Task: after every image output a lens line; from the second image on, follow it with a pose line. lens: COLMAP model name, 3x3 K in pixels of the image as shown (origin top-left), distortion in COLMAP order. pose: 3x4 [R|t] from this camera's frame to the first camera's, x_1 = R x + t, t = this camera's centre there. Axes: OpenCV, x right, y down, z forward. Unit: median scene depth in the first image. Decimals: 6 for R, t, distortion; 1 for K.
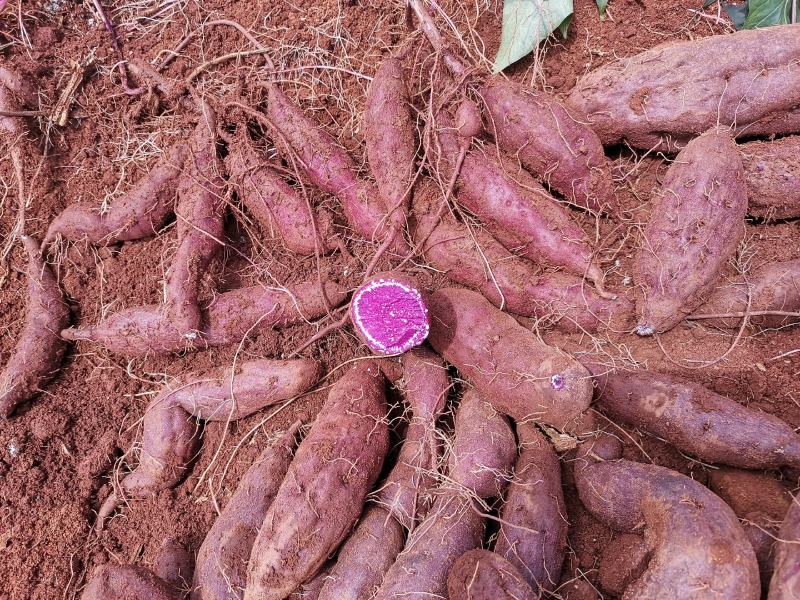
lens RADIAL K [[610.2, 0, 400.7], [0, 610.2, 292.8], [0, 0, 1]] dist [0.101680, -0.156234]
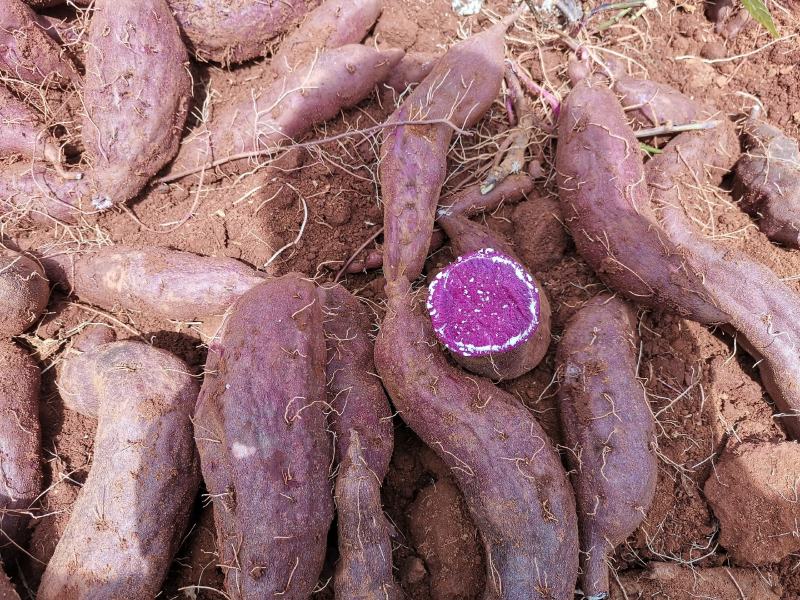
lens RADIAL K [[610.2, 0, 400.7], [0, 610.2, 292.8], [0, 0, 1]] dist [0.101680, -0.156234]
pose [[0.880145, -0.293756, 0.372897, 0.346913], [0.231629, 0.951432, 0.202795, 0.087520], [-0.414358, -0.092115, 0.905440, -0.021542]]
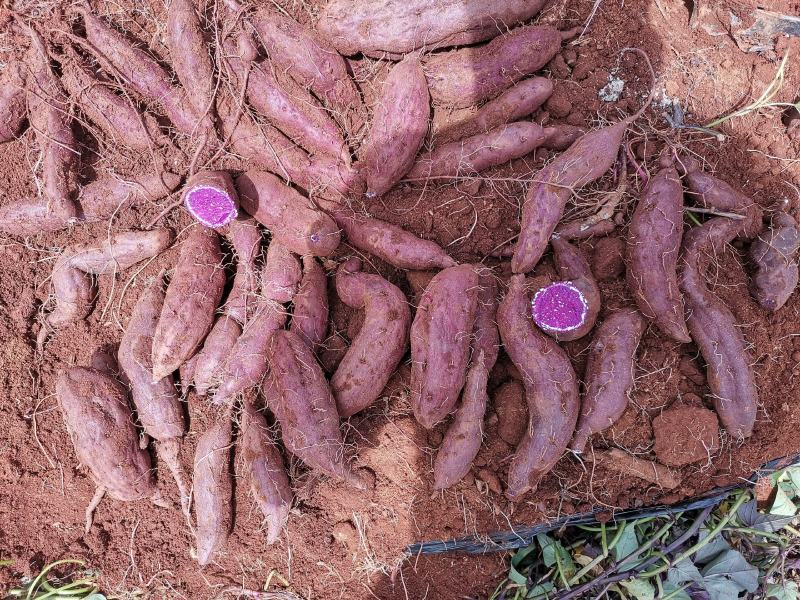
lens RADIAL K [[604.1, 0, 406.1], [0, 604.1, 302.2], [0, 0, 1]] dist [0.092197, -0.129881]
pose [[0.969544, -0.138083, 0.202280, 0.097403], [0.053693, 0.925658, 0.374531, -0.243372], [-0.238959, -0.352263, 0.904881, -0.534408]]
